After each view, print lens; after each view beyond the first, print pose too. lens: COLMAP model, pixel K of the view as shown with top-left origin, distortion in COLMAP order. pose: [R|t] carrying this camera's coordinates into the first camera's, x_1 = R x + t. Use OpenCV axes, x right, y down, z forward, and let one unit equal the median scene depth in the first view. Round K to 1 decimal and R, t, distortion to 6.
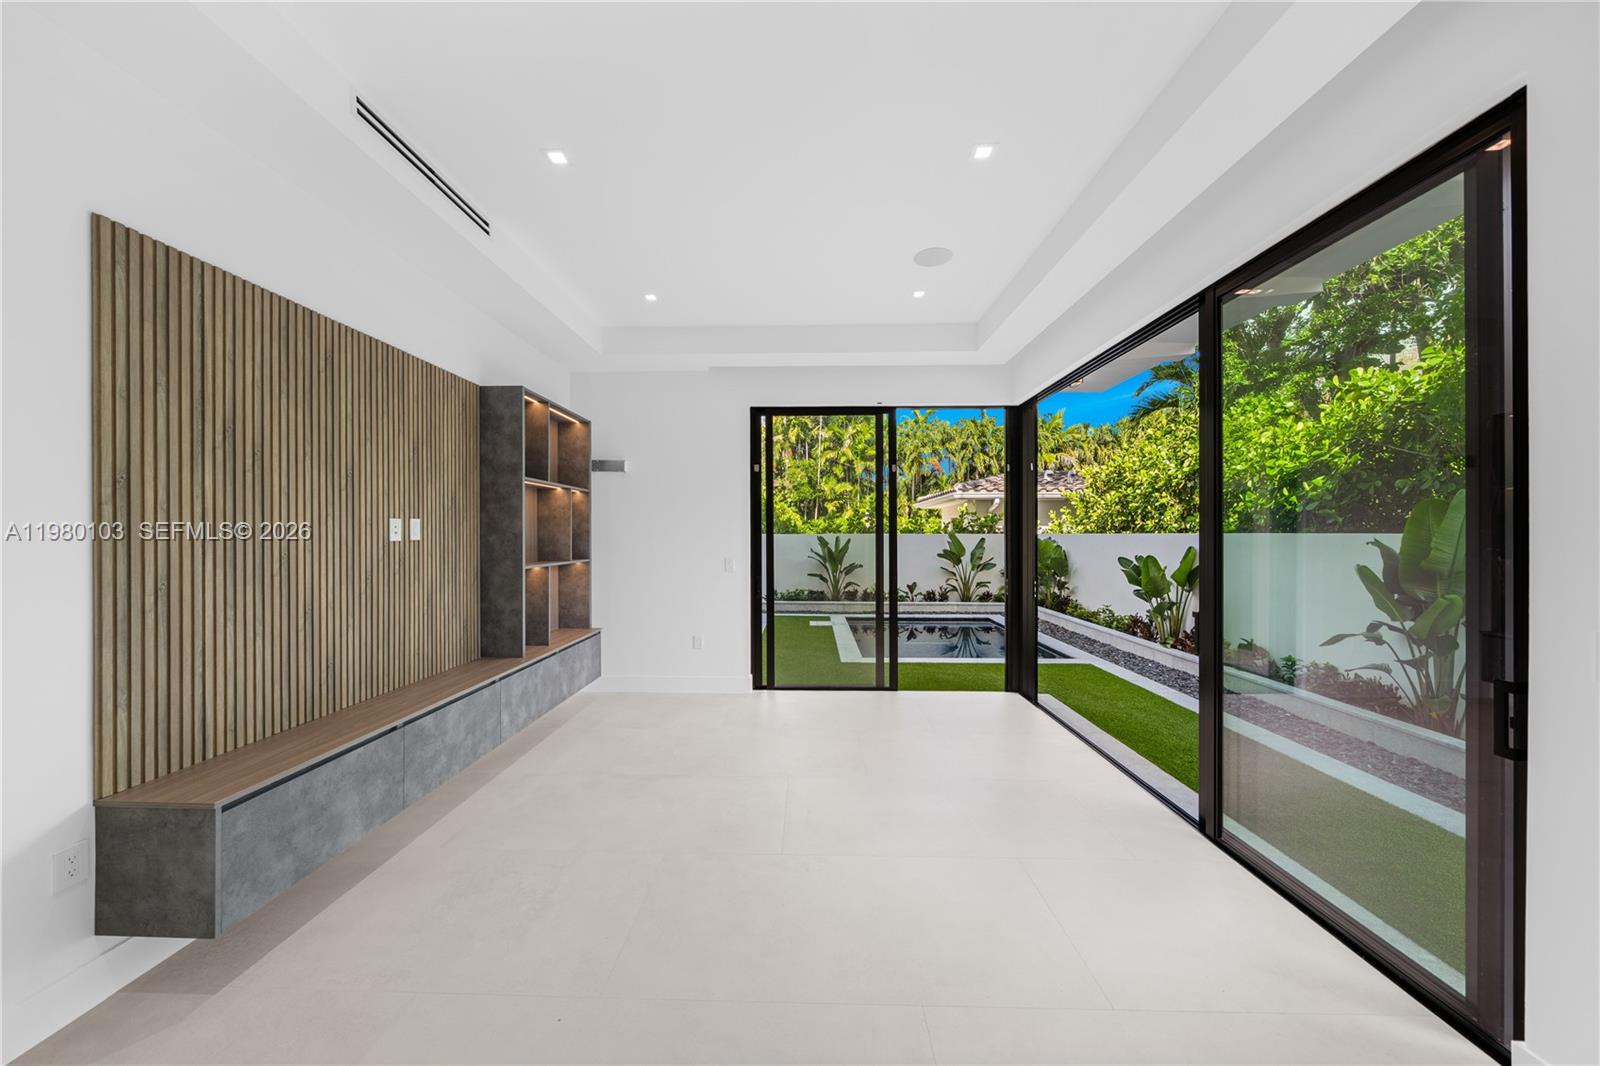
lens RADIAL K [[549.4, 0, 794.0], [0, 549.4, 532.1], [0, 0, 1]] dist [0.001547, 0.000160]
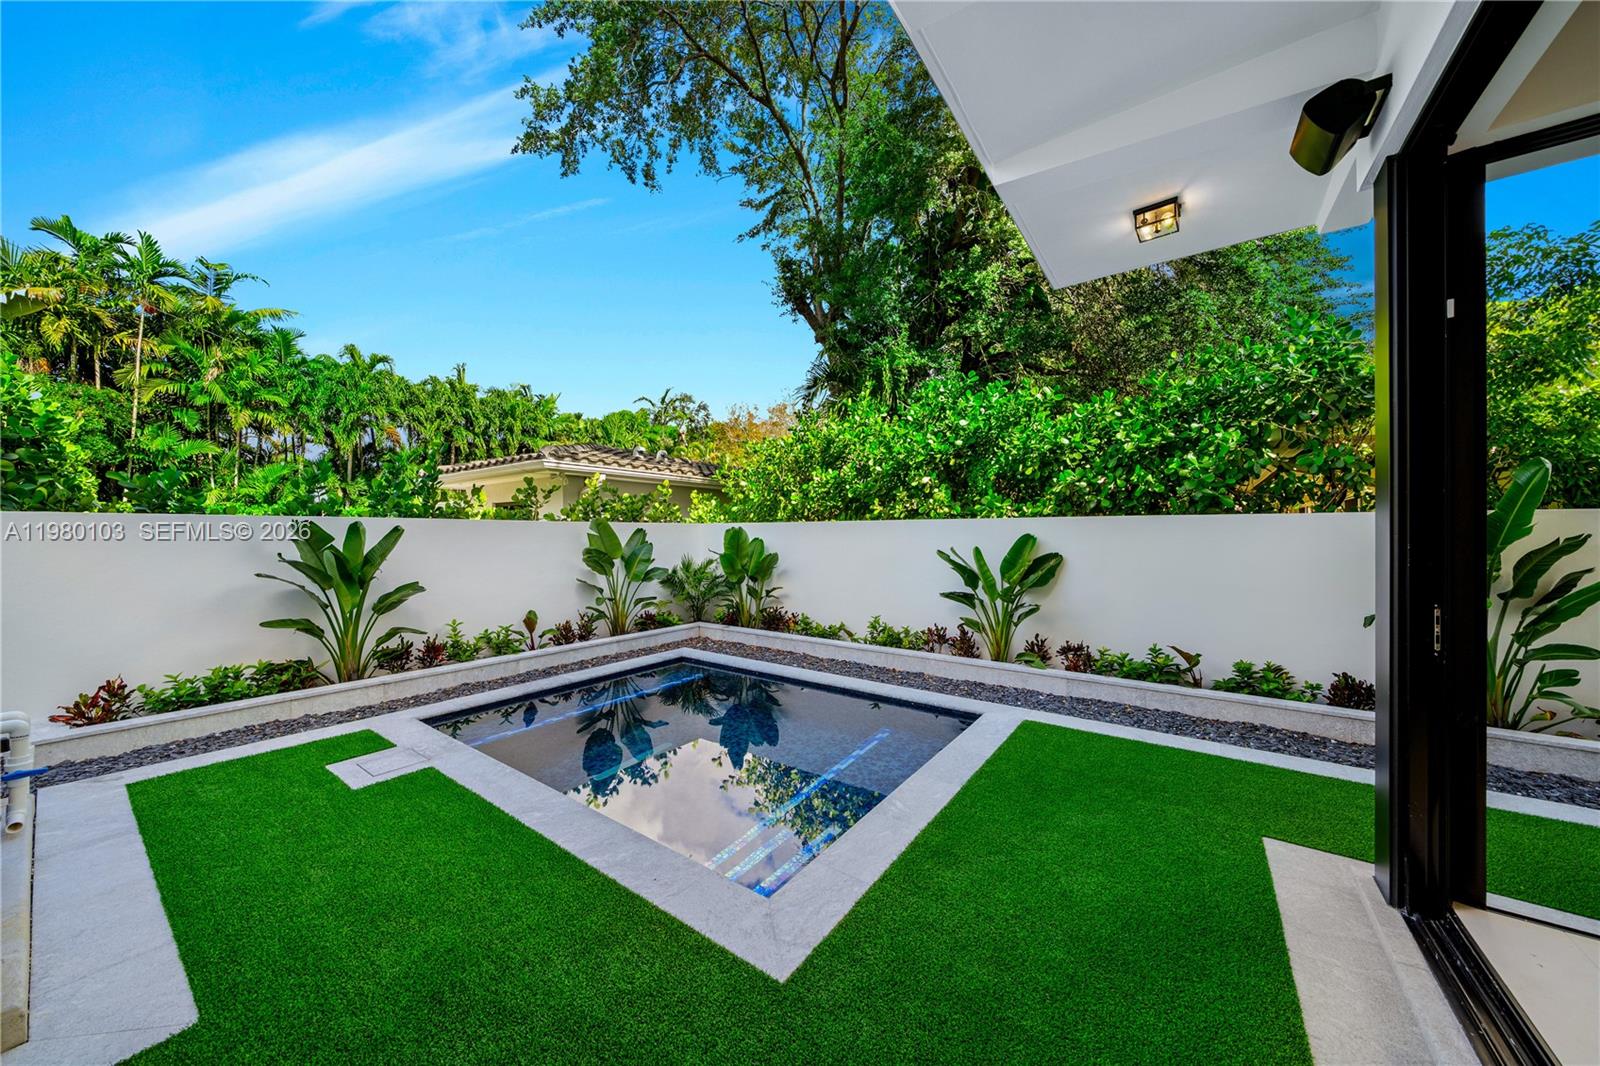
lens RADIAL K [[549.4, 0, 791.7], [0, 549.4, 525.3], [0, 0, 1]] dist [0.001547, 0.000160]
pose [[0.573983, 0.014188, 0.818745, -0.073380], [-0.002561, 0.999876, -0.015531, 0.015603], [-0.818864, 0.006818, 0.573948, 0.489751]]
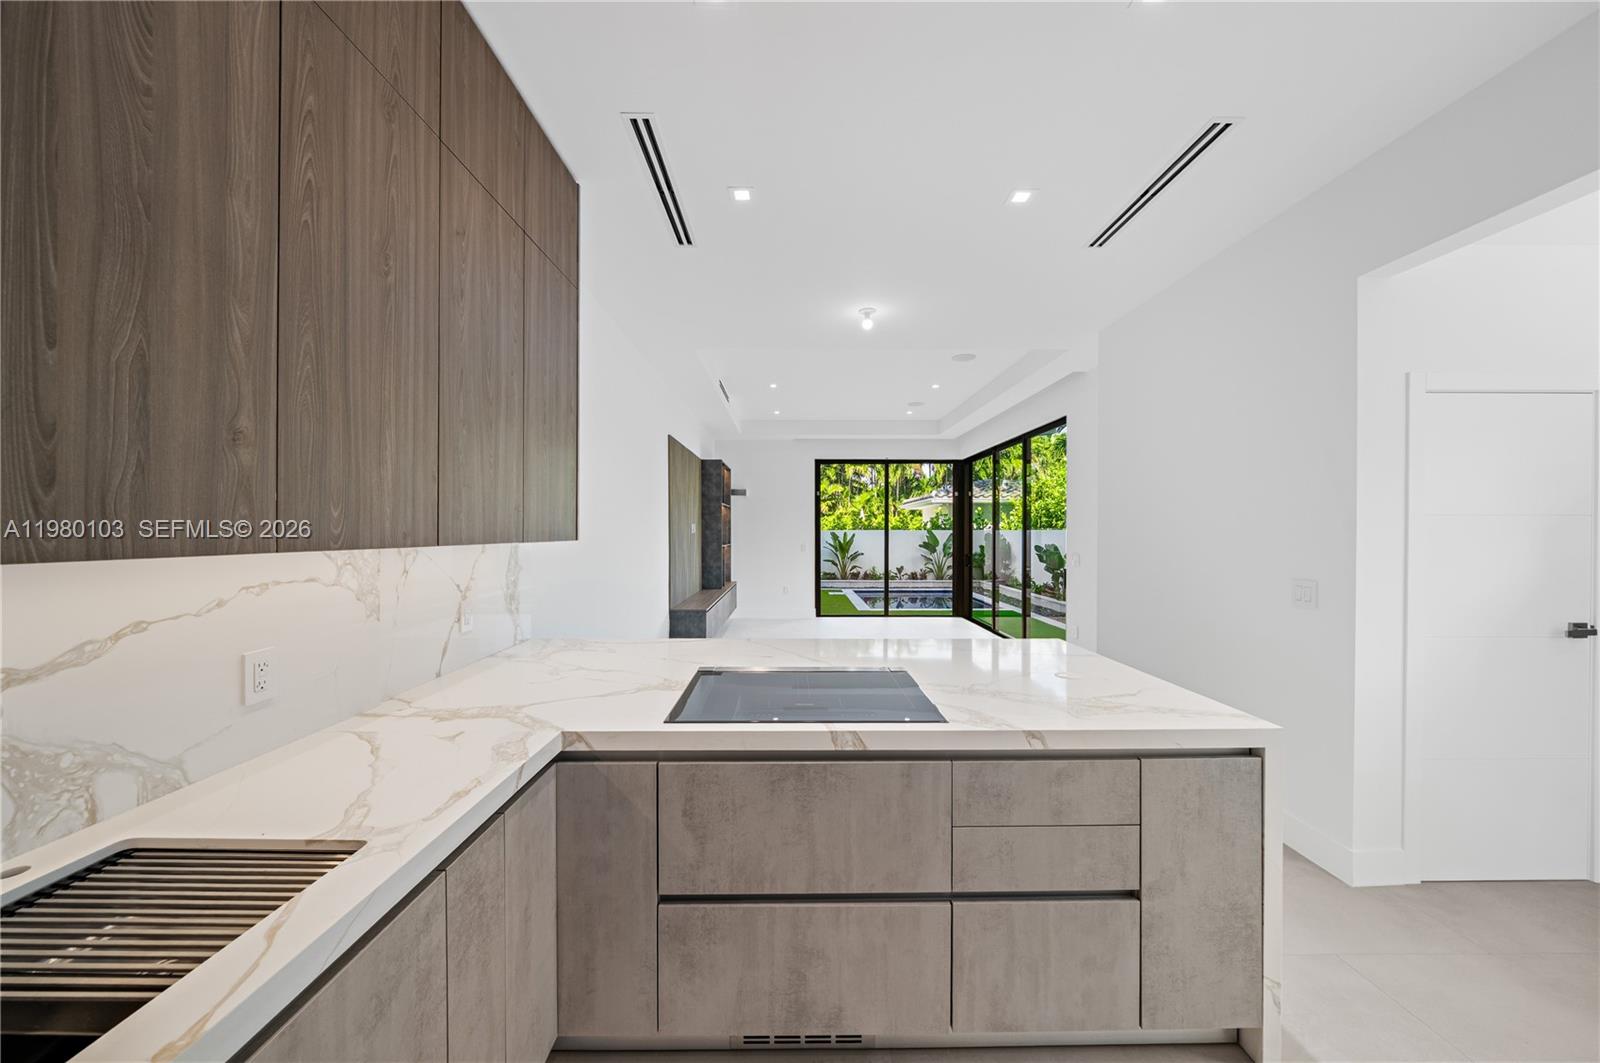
lens RADIAL K [[549.4, 0, 796.7], [0, 549.4, 530.3], [0, 0, 1]] dist [0.001547, 0.000160]
pose [[0.999351, -0.000768, 0.036012, -0.087600], [0.000665, 0.999996, 0.002849, -0.000481], [-0.036014, -0.002824, 0.999347, -0.340032]]
